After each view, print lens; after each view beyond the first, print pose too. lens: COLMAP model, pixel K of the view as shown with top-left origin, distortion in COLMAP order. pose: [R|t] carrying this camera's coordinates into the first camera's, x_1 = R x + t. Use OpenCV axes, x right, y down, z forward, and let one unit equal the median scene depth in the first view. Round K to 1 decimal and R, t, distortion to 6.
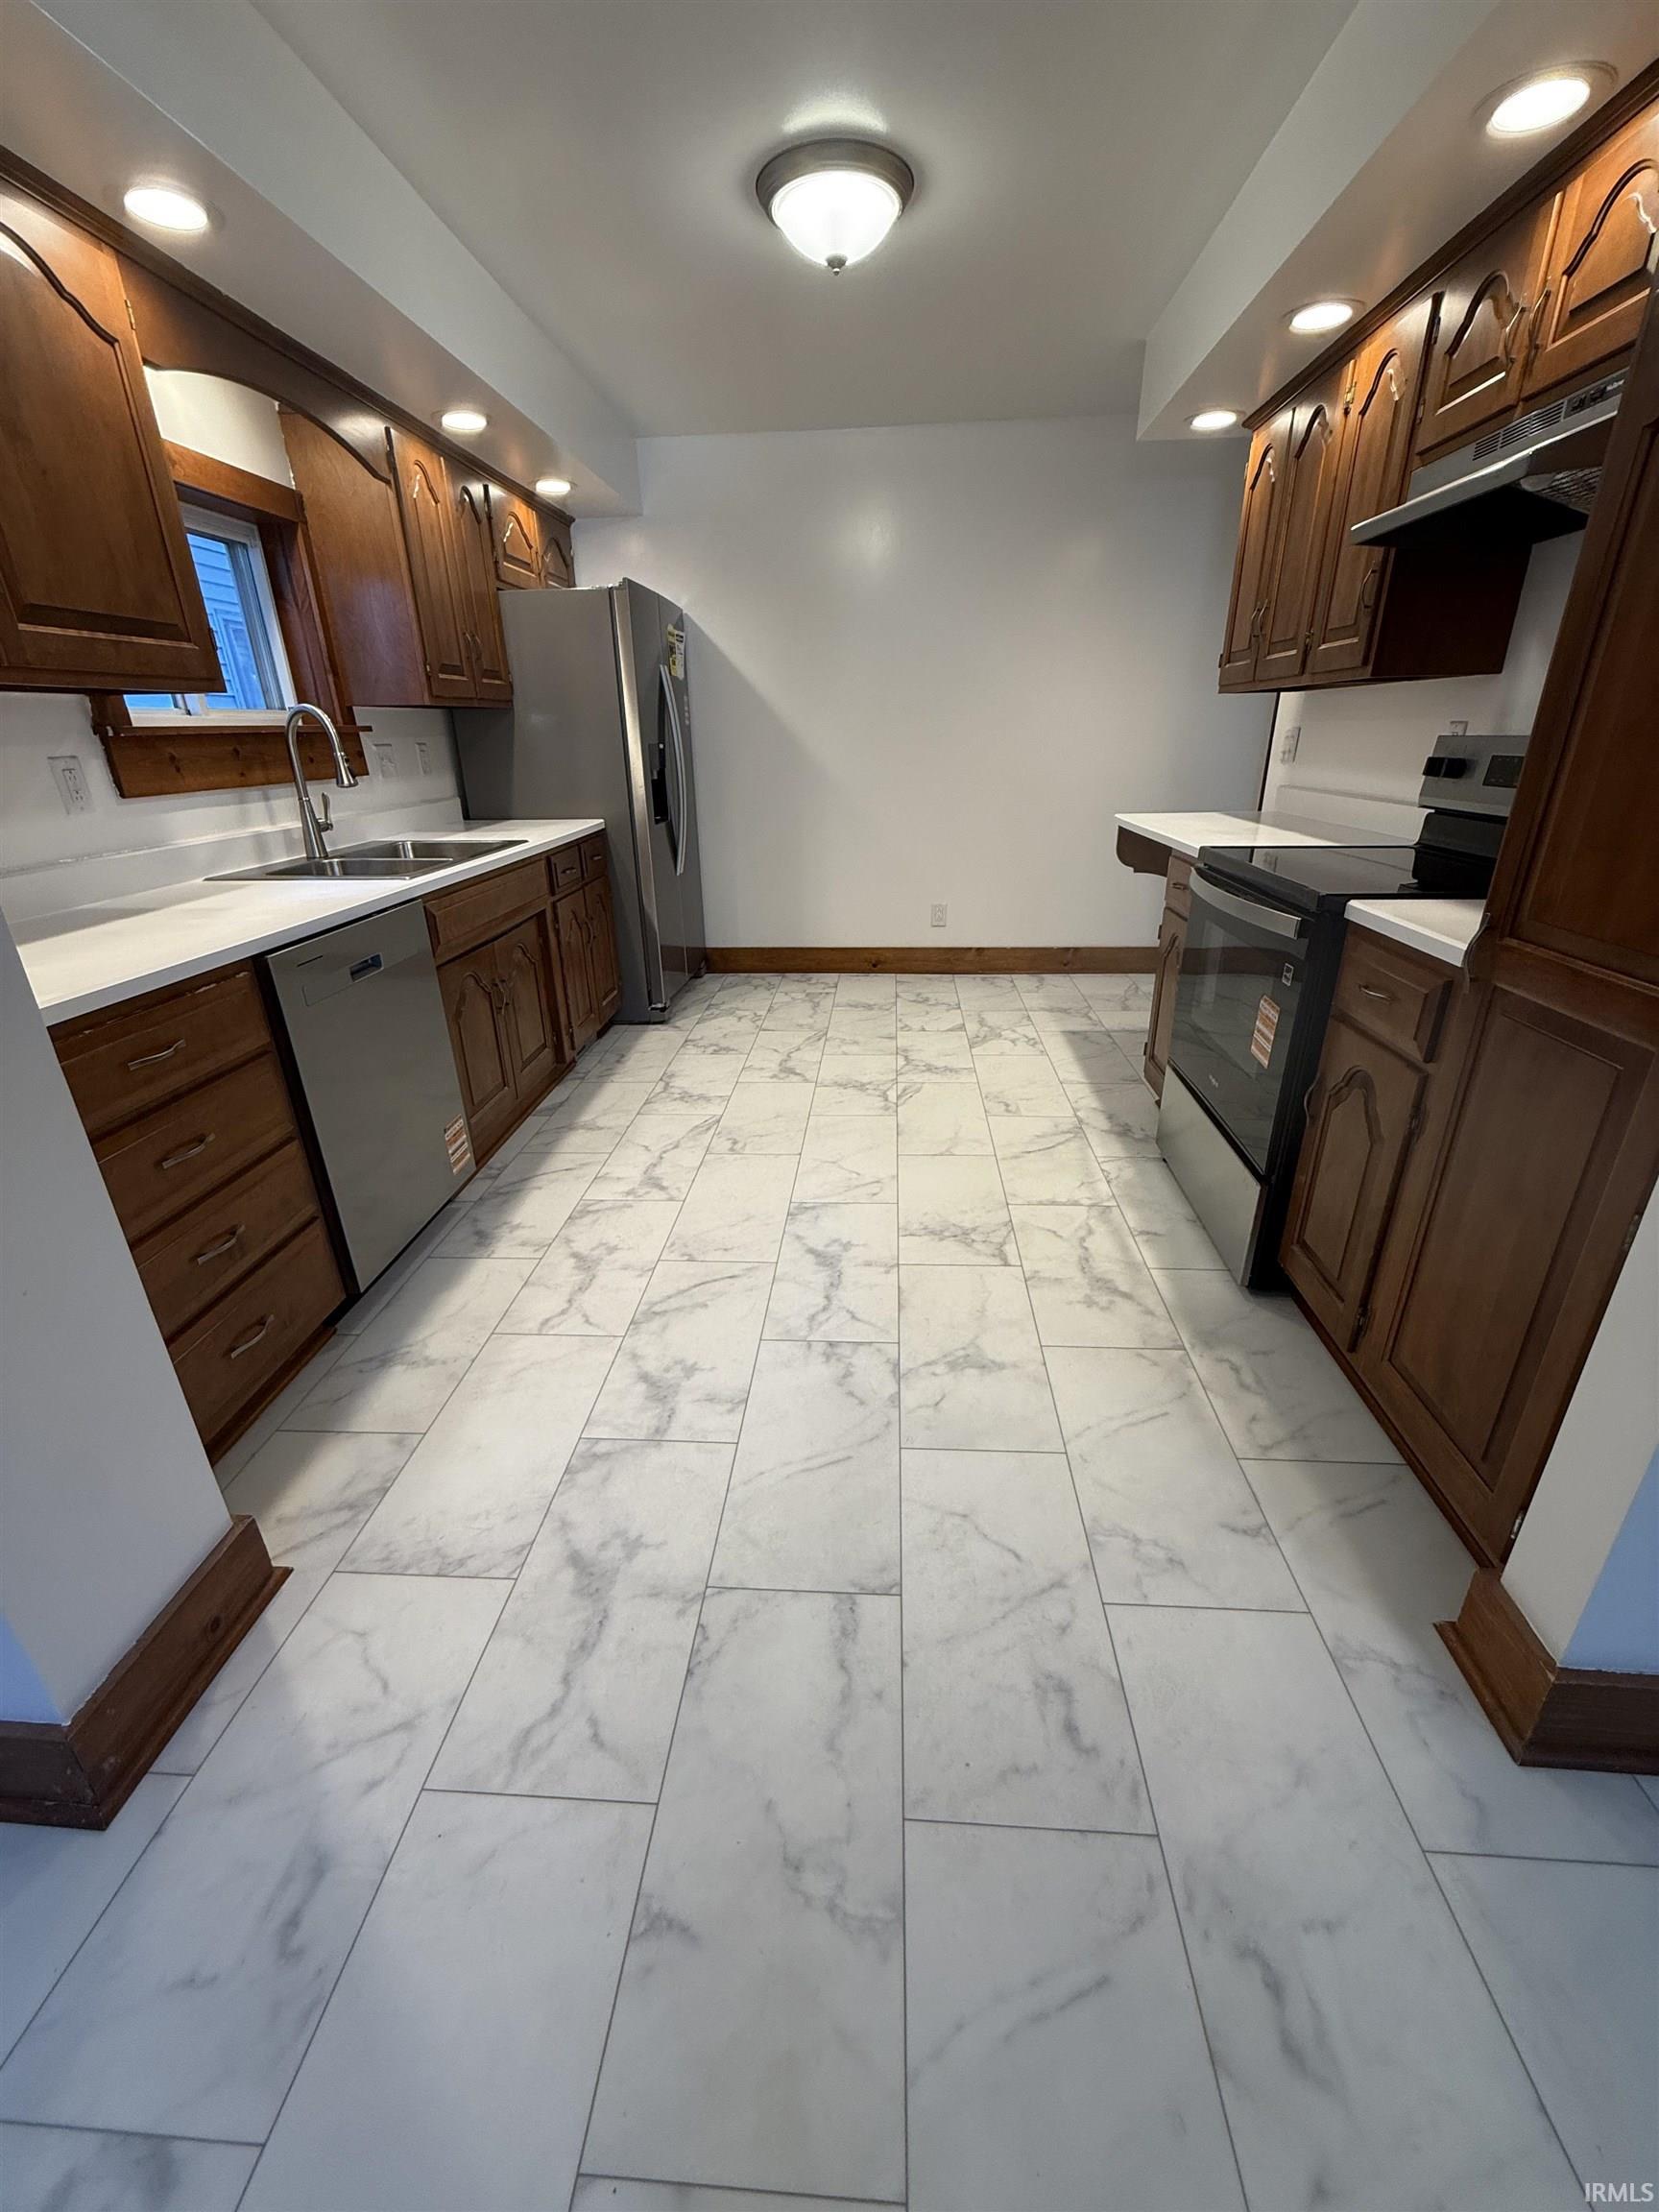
lens RADIAL K [[879.3, 0, 832.5], [0, 879.3, 1099.8], [0, 0, 1]] dist [0.000069, -0.000230]
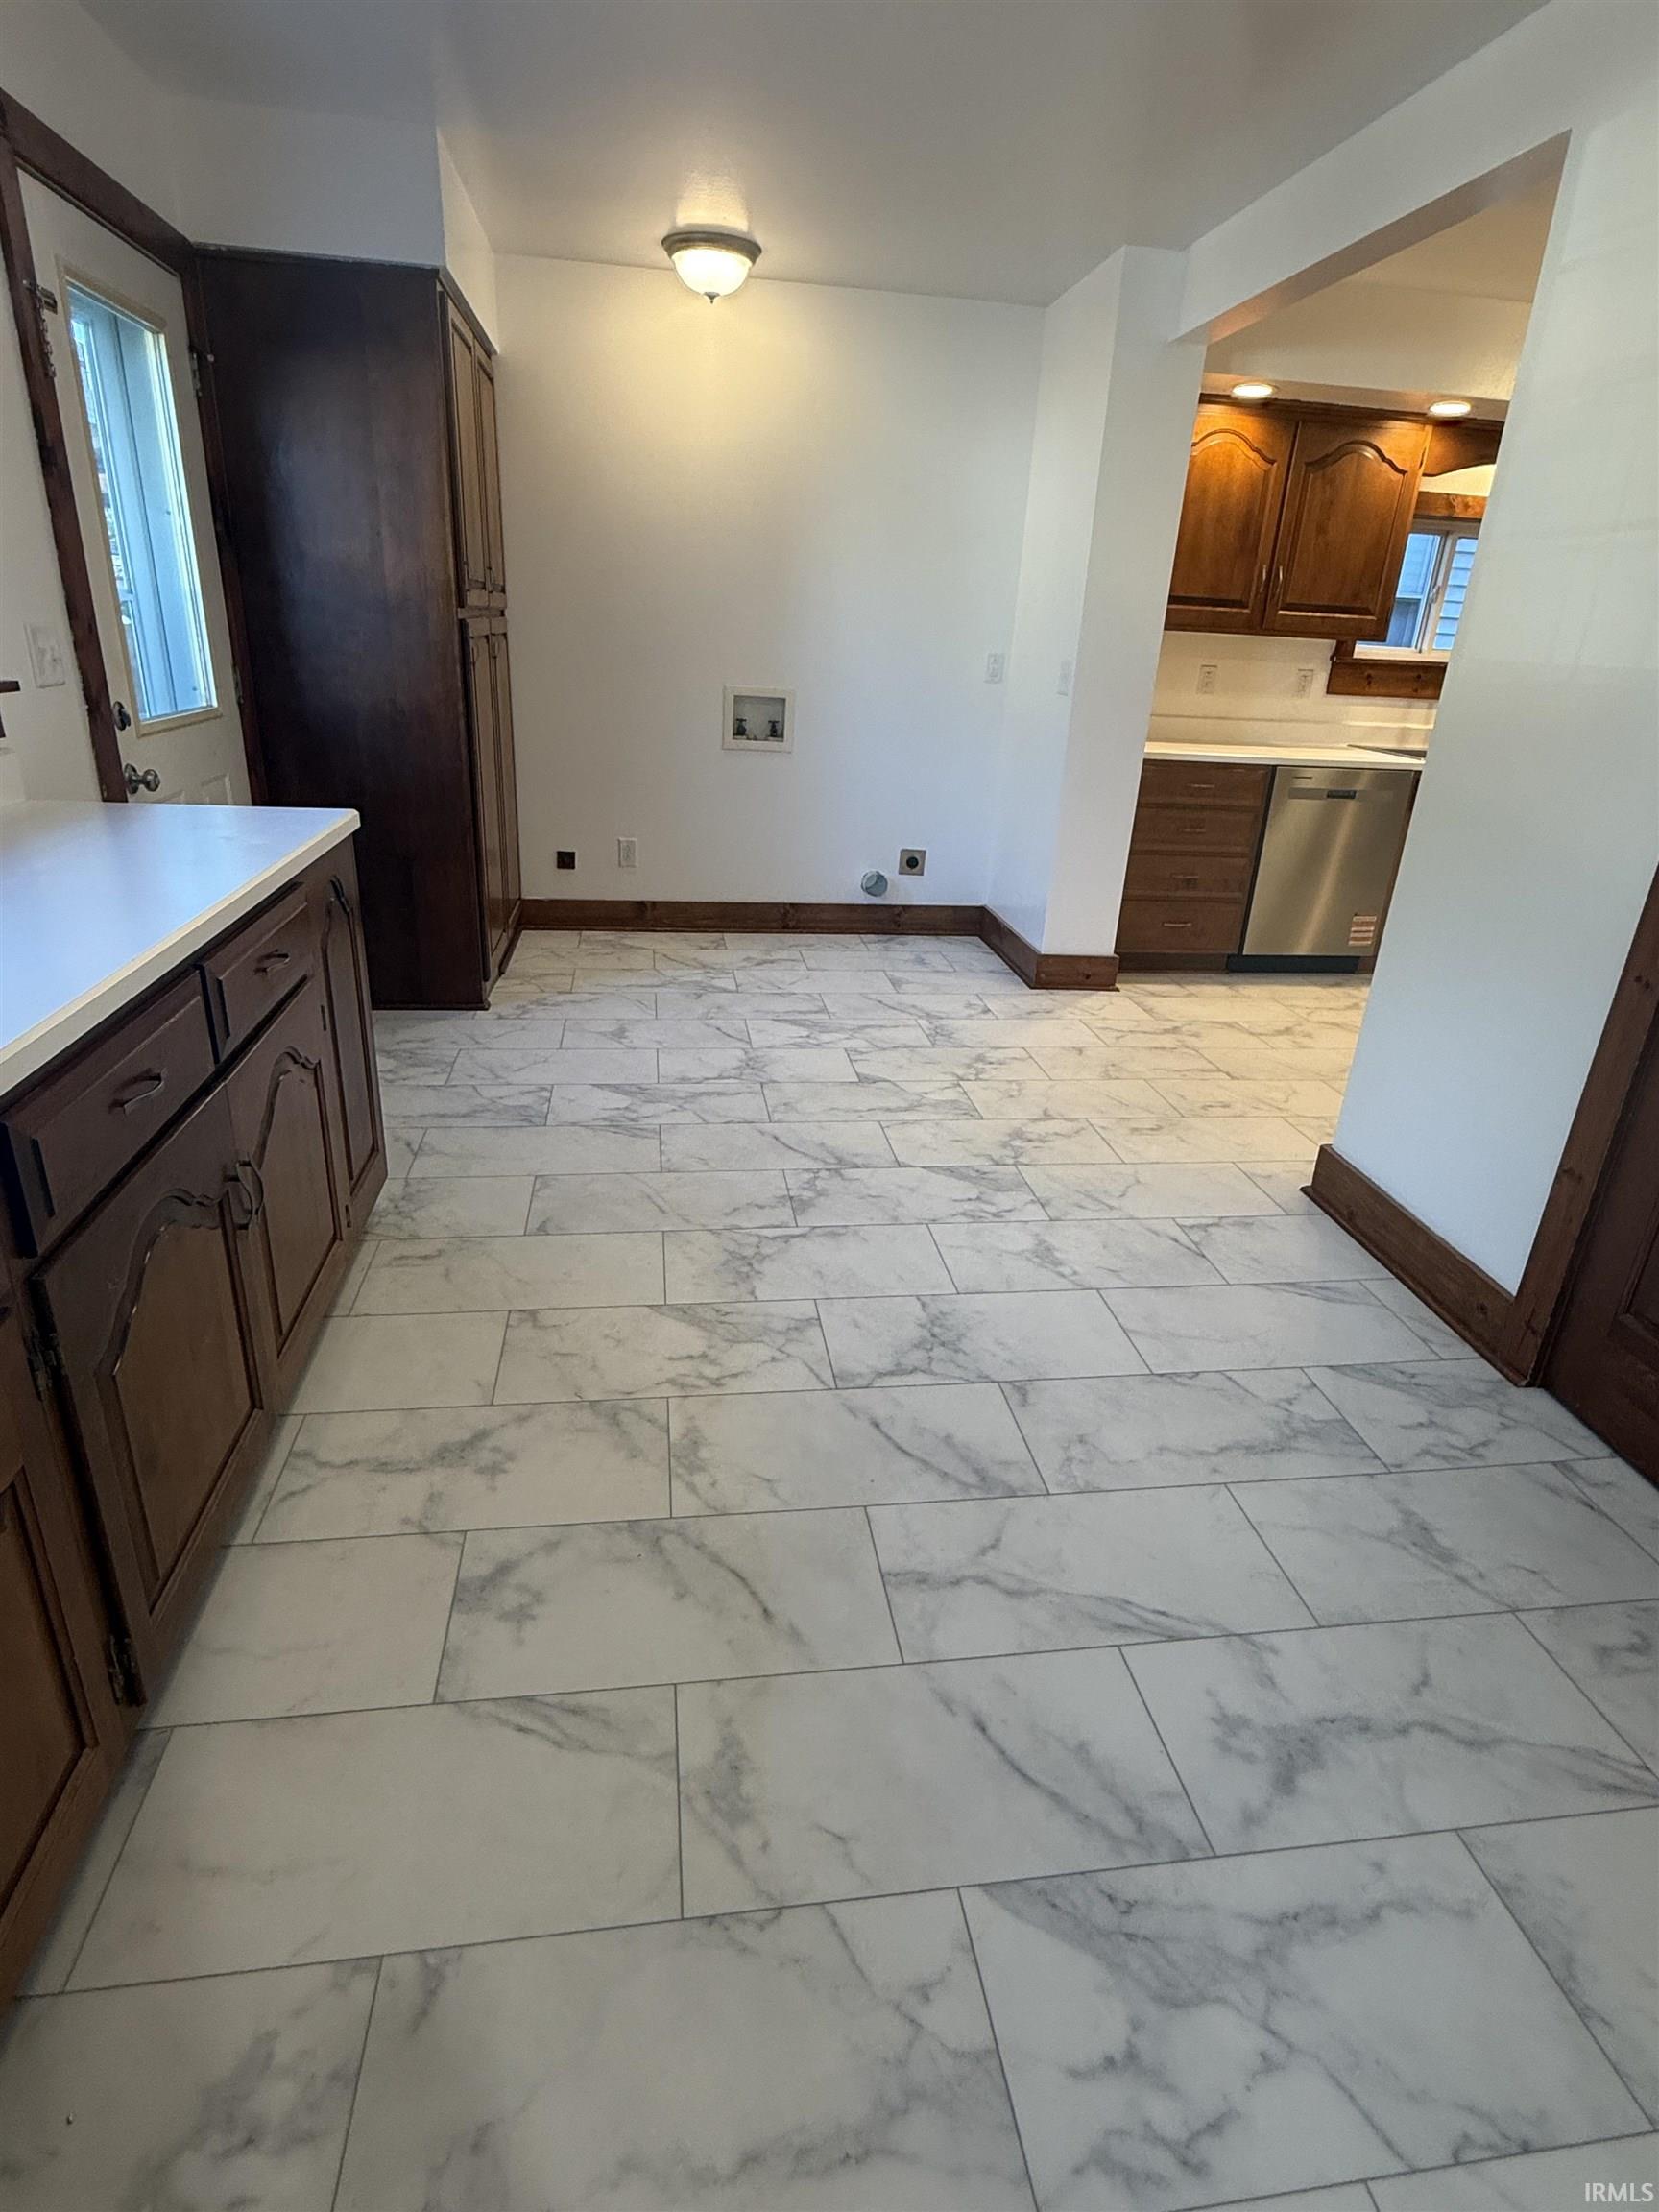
lens RADIAL K [[1168.4, 0, 829.5], [0, 1168.4, 1106.0], [0, 0, 1]] dist [0.001066, -0.000047]
pose [[0.206601, 0.401185, -0.892394, 1.902227], [-0.433806, 0.855084, 0.283980, 0.197331], [0.877000, 0.328455, 0.350697, -0.632143]]
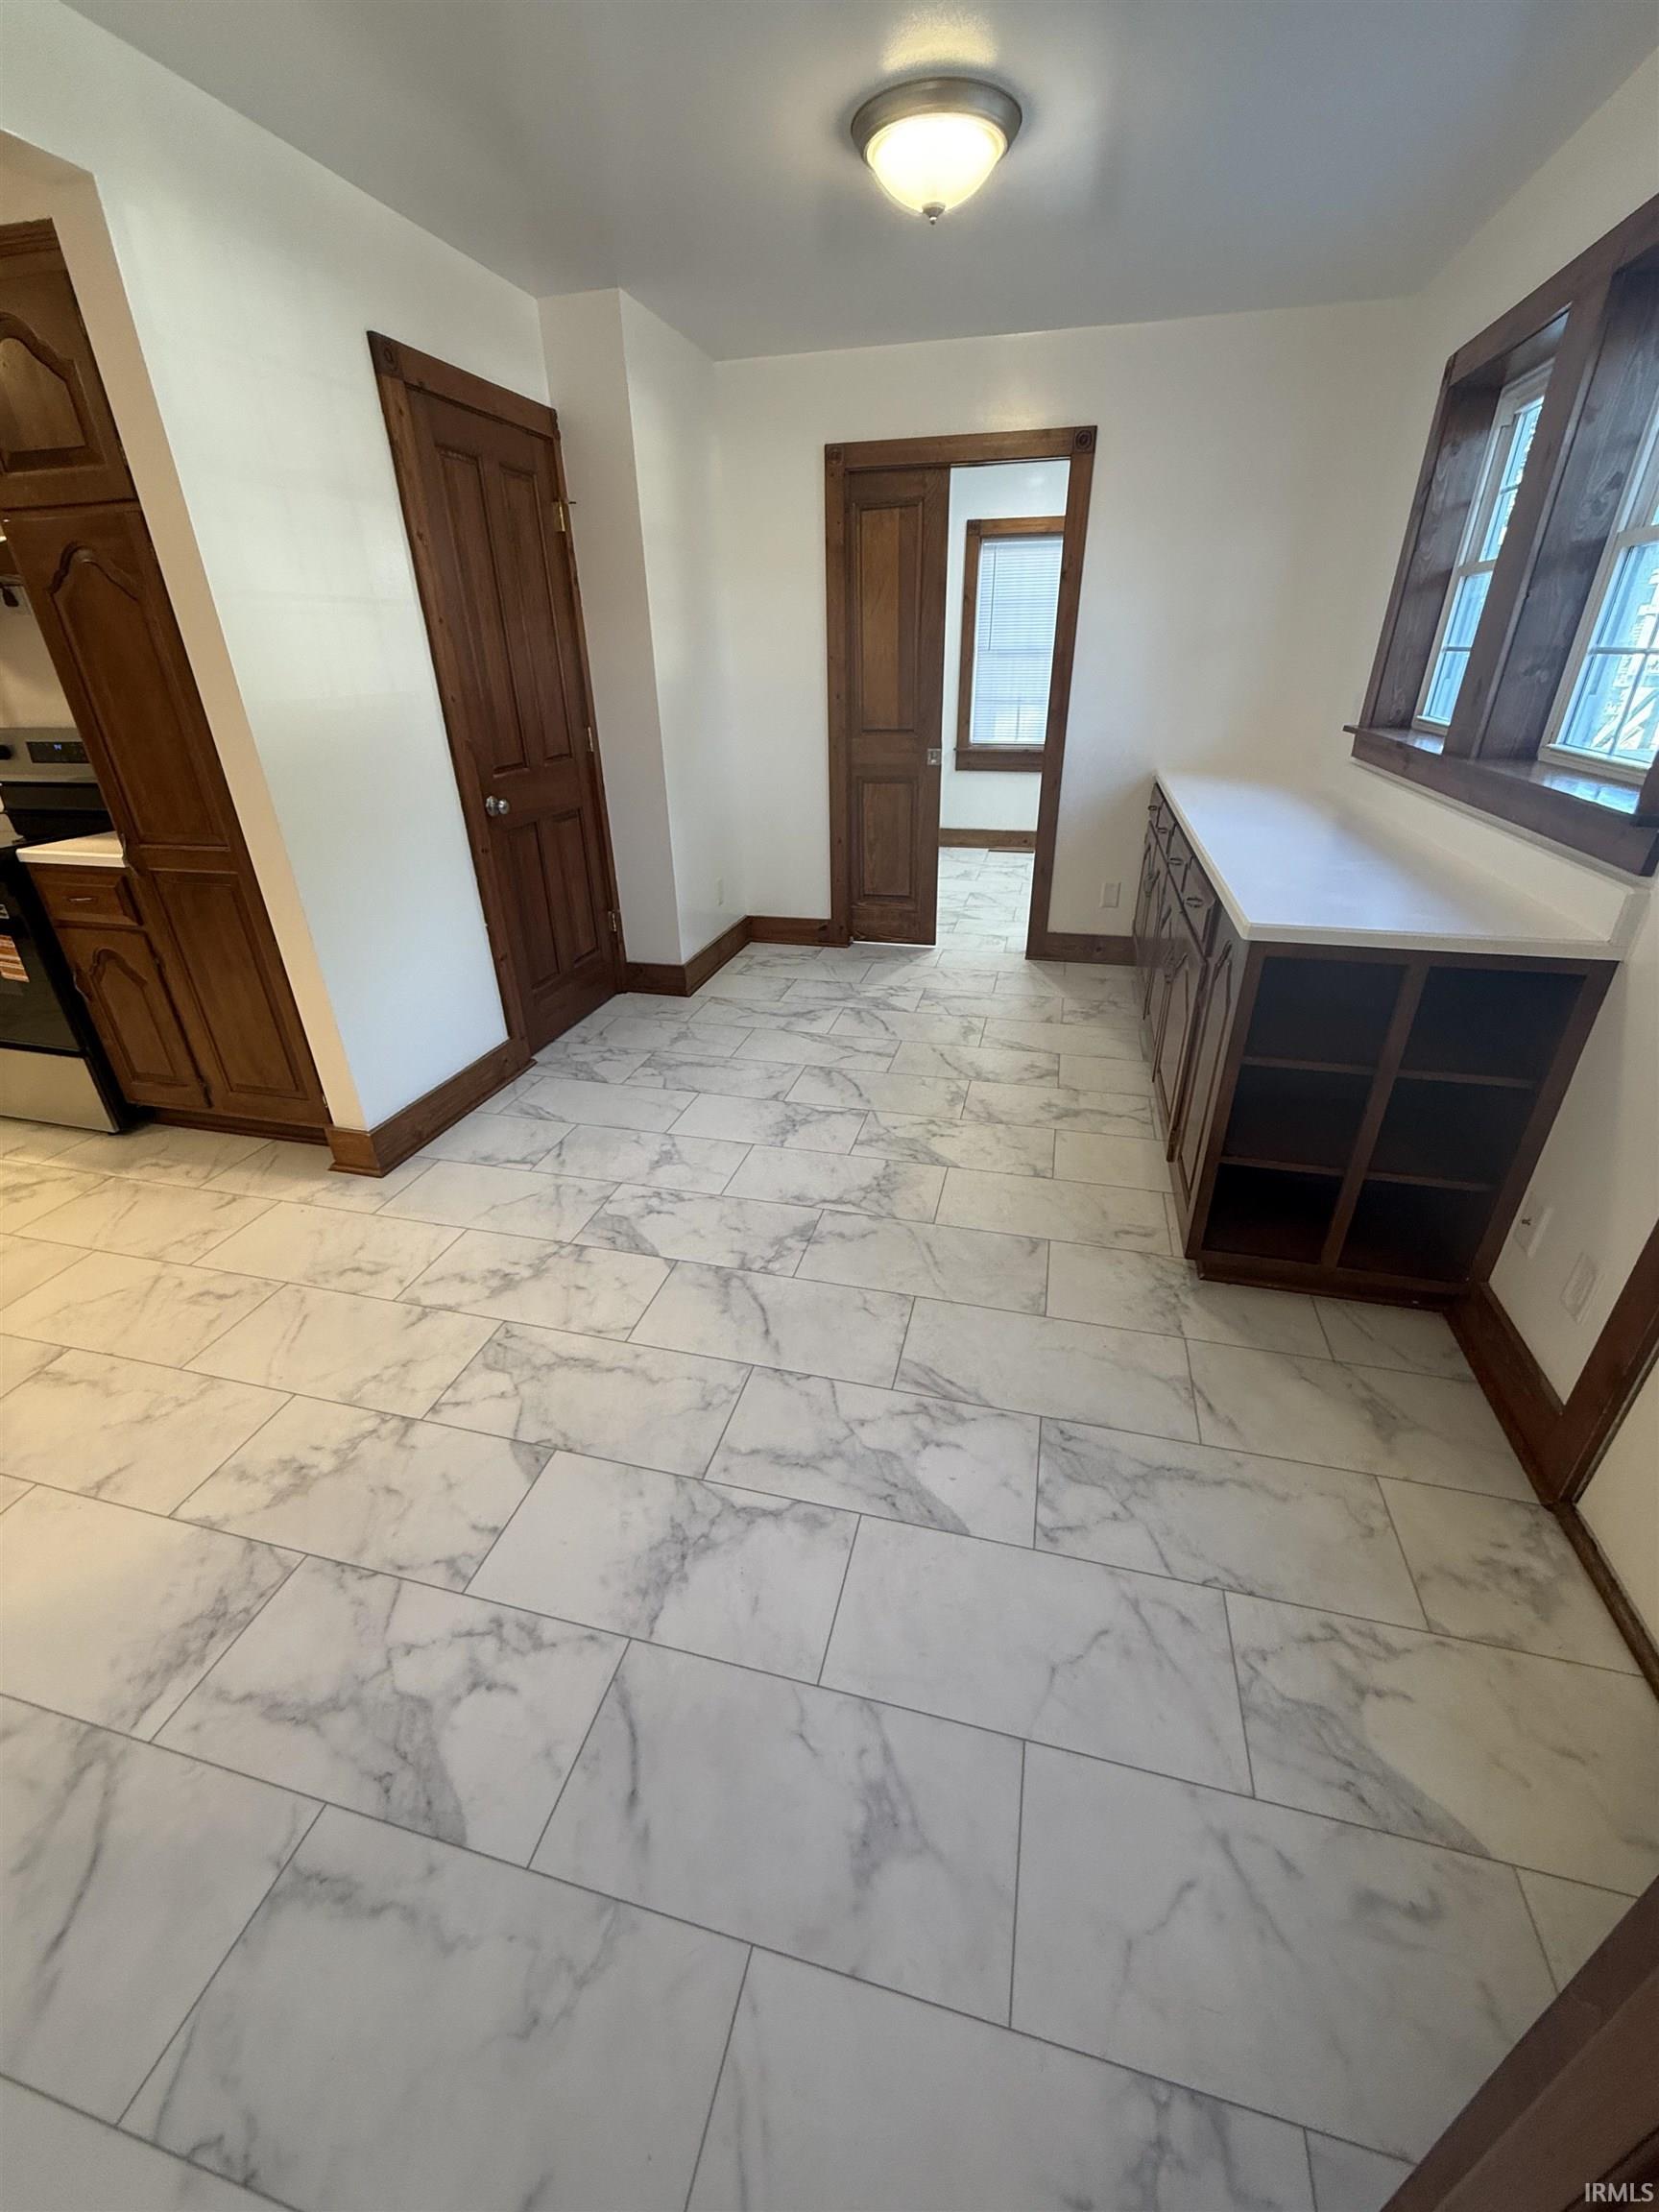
lens RADIAL K [[879.3, 0, 832.5], [0, 879.3, 1099.8], [0, 0, 1]] dist [0.000069, -0.000230]
pose [[0.180346, -0.434842, 0.882263, -0.646692], [0.395615, 0.853287, 0.339692, 0.172155], [-0.900535, 0.287775, 0.325918, -0.593277]]
